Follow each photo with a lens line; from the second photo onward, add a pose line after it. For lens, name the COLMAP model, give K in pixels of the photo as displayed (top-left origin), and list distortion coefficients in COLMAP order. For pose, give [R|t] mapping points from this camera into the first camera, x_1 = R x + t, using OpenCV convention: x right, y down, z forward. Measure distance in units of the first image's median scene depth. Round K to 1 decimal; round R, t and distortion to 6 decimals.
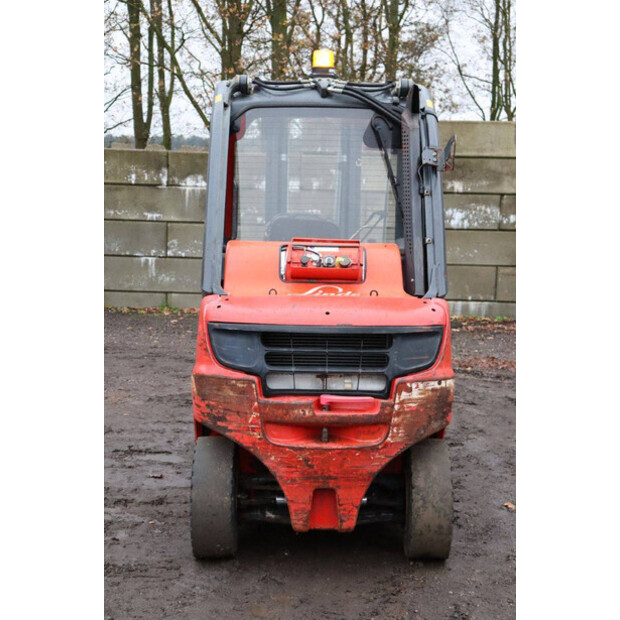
lens RADIAL K [[1131.0, 0, 310.0], [0, 1131.0, 310.0], [0, 0, 1]] dist [0.255209, 0.031007]
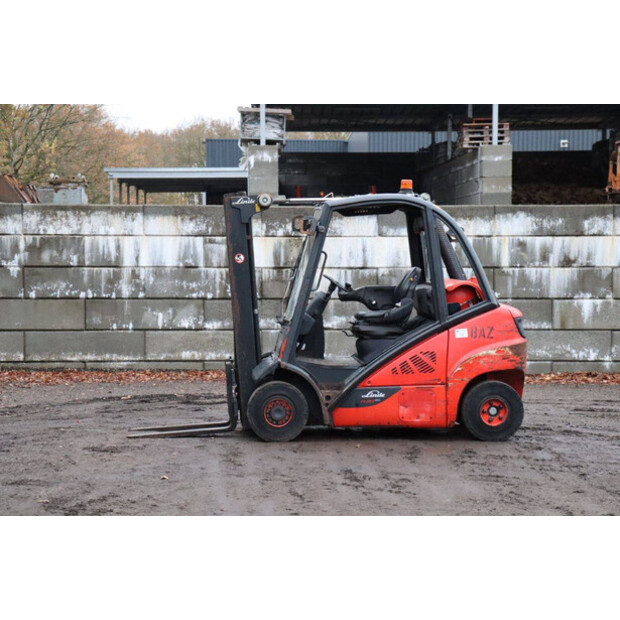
lens RADIAL K [[1397.7, 0, 310.0], [0, 1397.7, 310.0], [0, 0, 1]] dist [0.331970, 0.180415]
pose [[-0.051406, -0.070567, 0.996182, -2.630423], [0.118274, 0.990050, 0.076236, -0.243864], [-0.991649, 0.121742, -0.042548, 1.491019]]
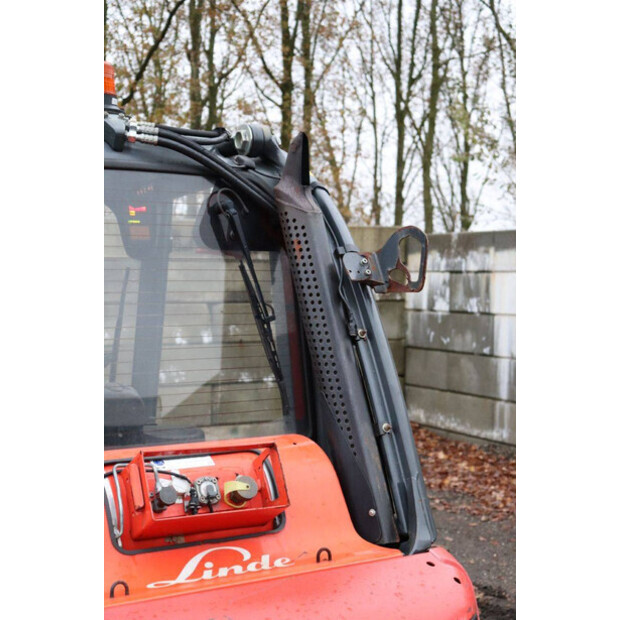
lens RADIAL K [[1103.7, 0, 310.0], [0, 1103.7, 310.0], [0, 0, 1]] dist [0.186383, 0.072611]
pose [[0.871705, -0.034339, 0.488826, -0.178270], [0.074923, 0.995153, -0.063700, -0.090541], [-0.484269, 0.092152, 0.870053, 0.616122]]
